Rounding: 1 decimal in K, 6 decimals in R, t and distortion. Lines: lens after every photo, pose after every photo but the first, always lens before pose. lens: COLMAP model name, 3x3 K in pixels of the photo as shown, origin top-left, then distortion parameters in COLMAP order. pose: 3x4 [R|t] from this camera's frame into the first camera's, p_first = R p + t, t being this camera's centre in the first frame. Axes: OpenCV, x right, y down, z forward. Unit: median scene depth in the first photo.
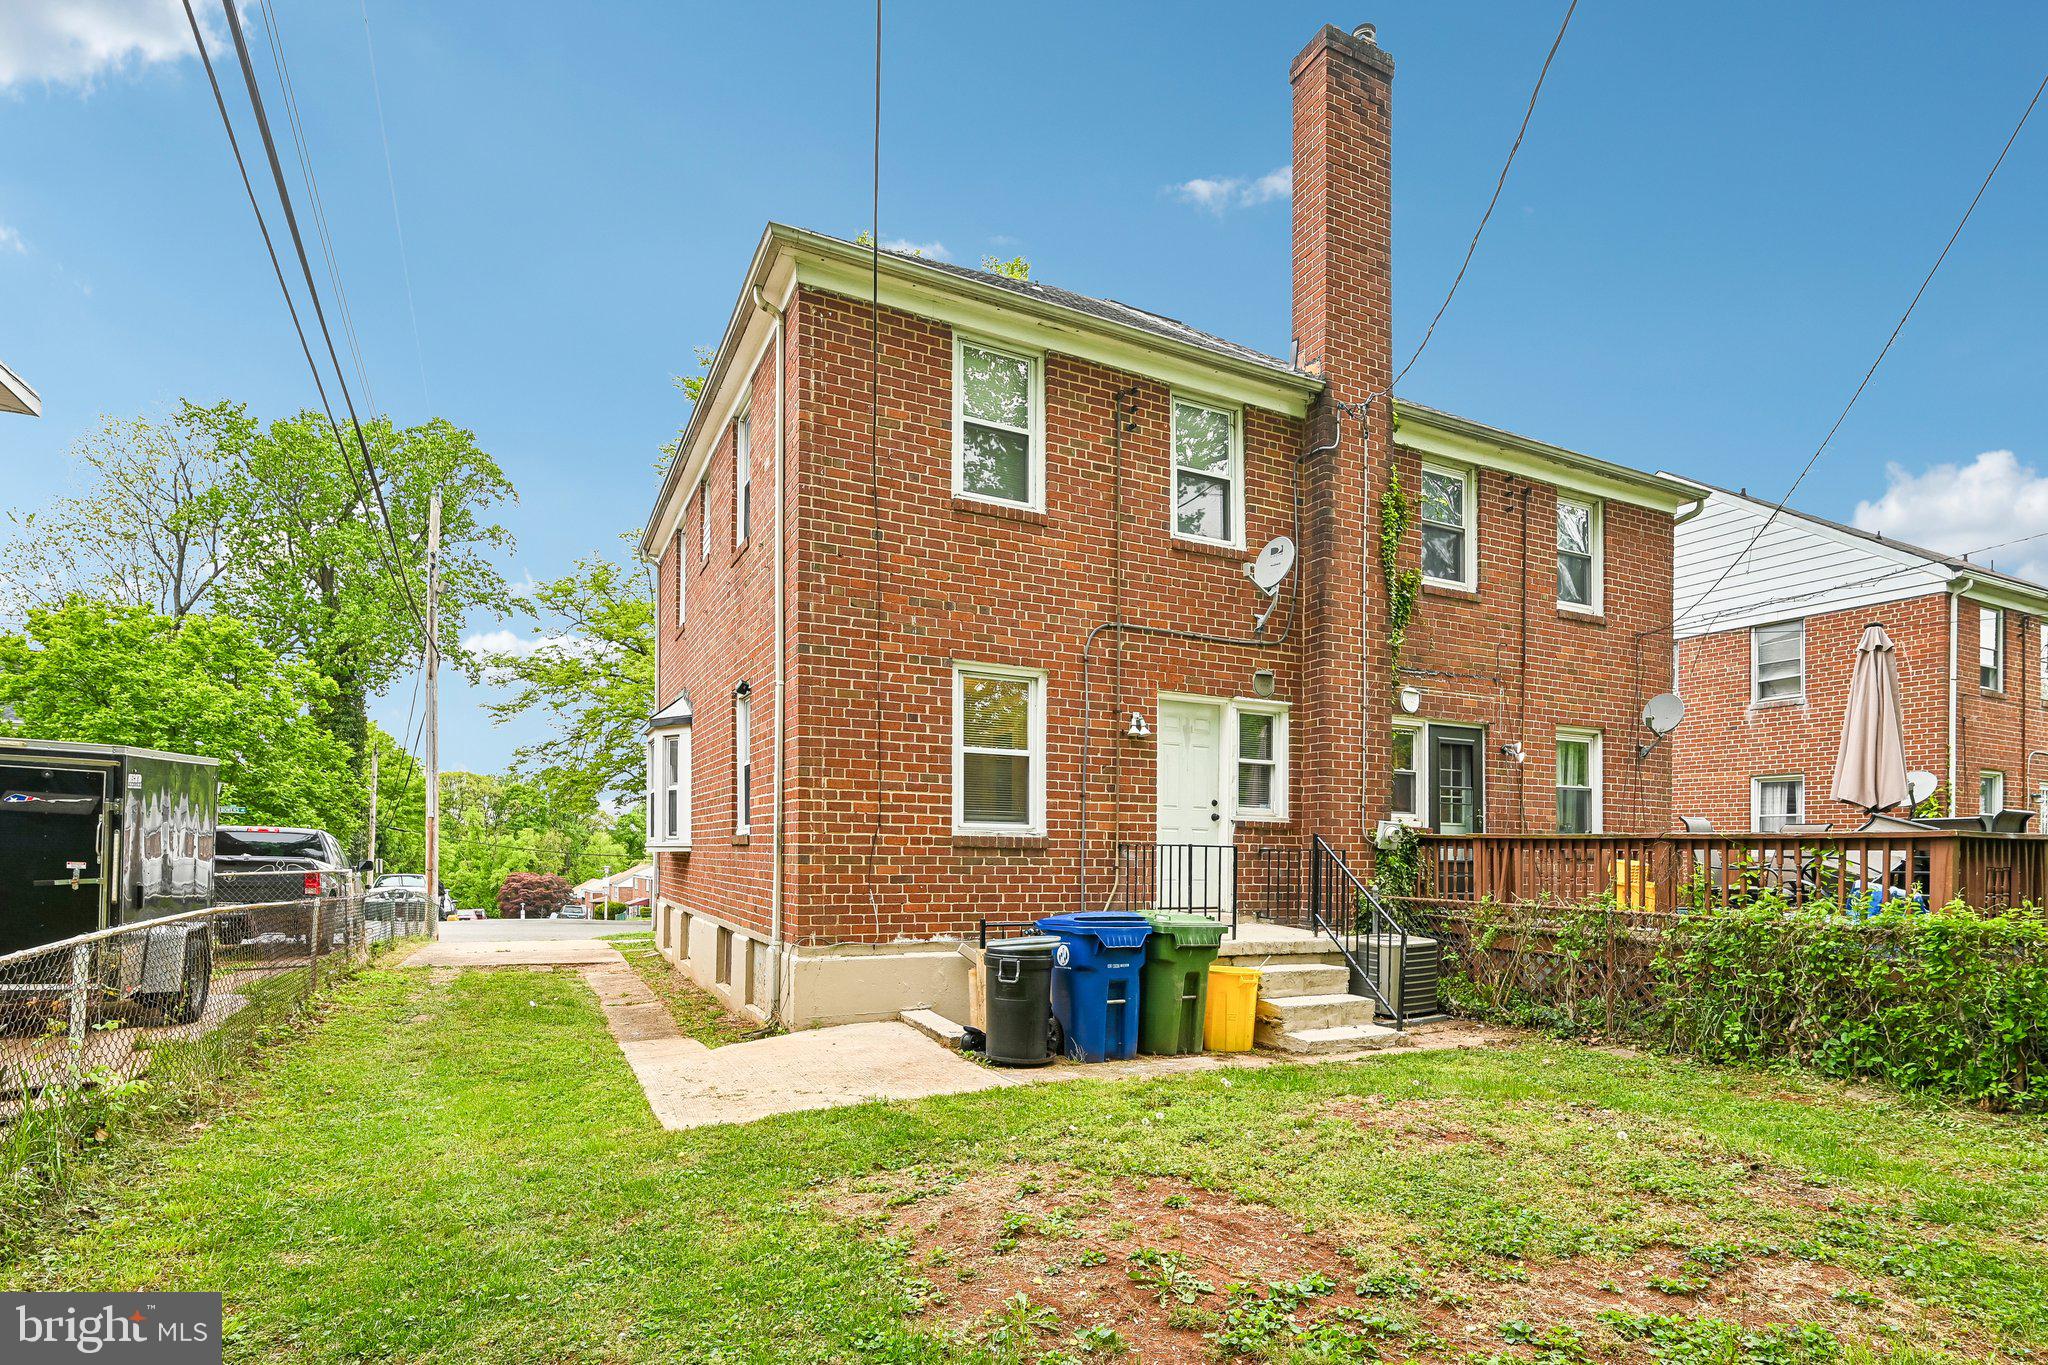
lens RADIAL K [[1003.3, 0, 1021.1], [0, 1003.3, 850.9], [0, 0, 1]] dist [0.007054, 0.002346]
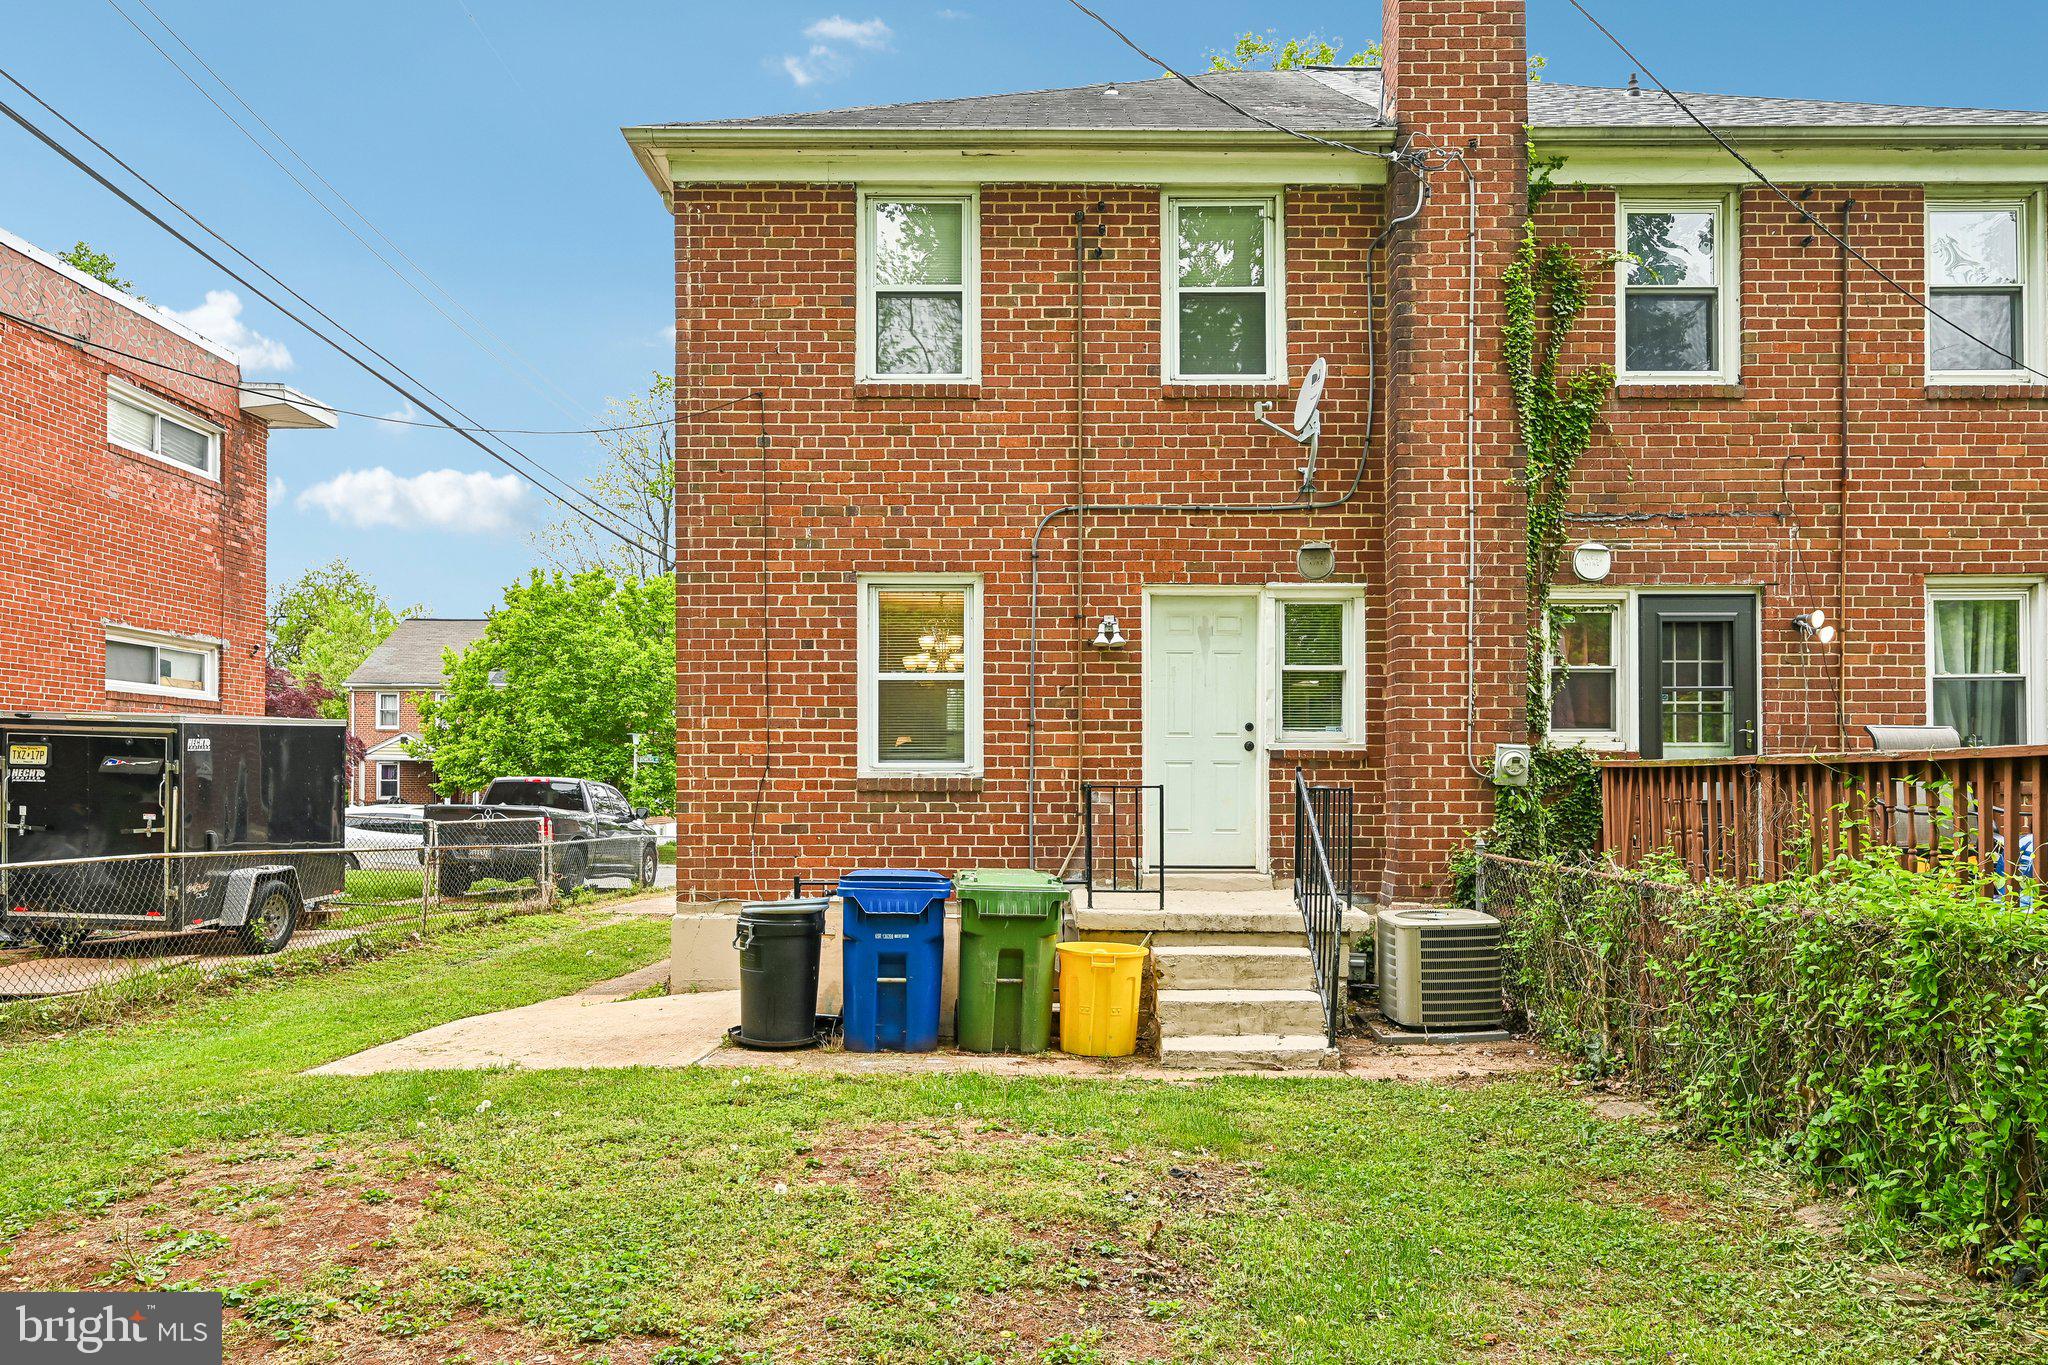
lens RADIAL K [[1236.5, 0, 1025.8], [0, 1236.5, 786.5], [0, 0, 1]] dist [0.008474, -0.004300]
pose [[0.894657, -0.013744, -0.446542, 0.495165], [0.012263, 0.999906, -0.006206, 0.000130], [0.446585, 0.000076, 0.894741, 0.111168]]
